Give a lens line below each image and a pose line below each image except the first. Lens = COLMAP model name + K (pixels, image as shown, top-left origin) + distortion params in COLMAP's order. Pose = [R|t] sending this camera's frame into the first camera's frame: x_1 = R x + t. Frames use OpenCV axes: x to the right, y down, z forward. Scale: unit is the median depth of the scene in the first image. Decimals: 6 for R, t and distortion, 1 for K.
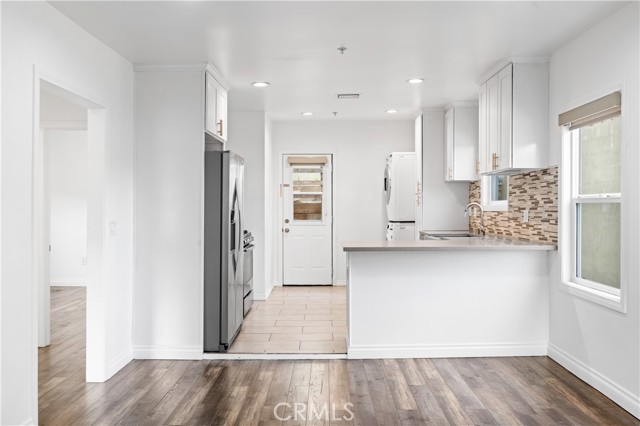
lens RADIAL K [[547.8, 0, 320.0], [0, 547.8, 213.0], [0, 0, 1]] dist [0.002339, 0.004368]
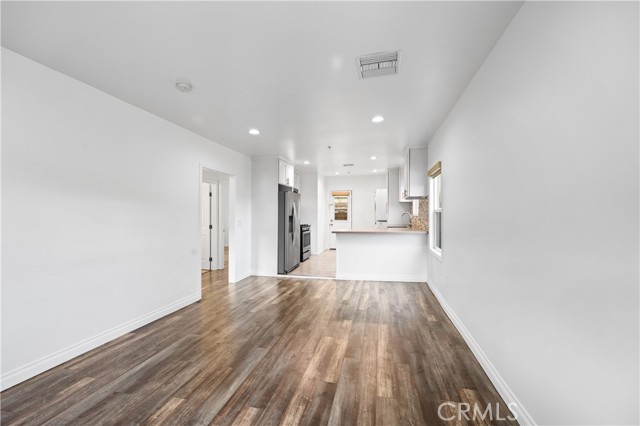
lens RADIAL K [[254.6, 0, 320.0], [0, 254.6, 213.0], [0, 0, 1]] dist [-0.001199, -0.000129]
pose [[0.978528, -0.003754, -0.206081, 0.203888], [0.000170, 0.999848, -0.017407, 0.003059], [0.206115, 0.016999, 0.978380, -0.071902]]
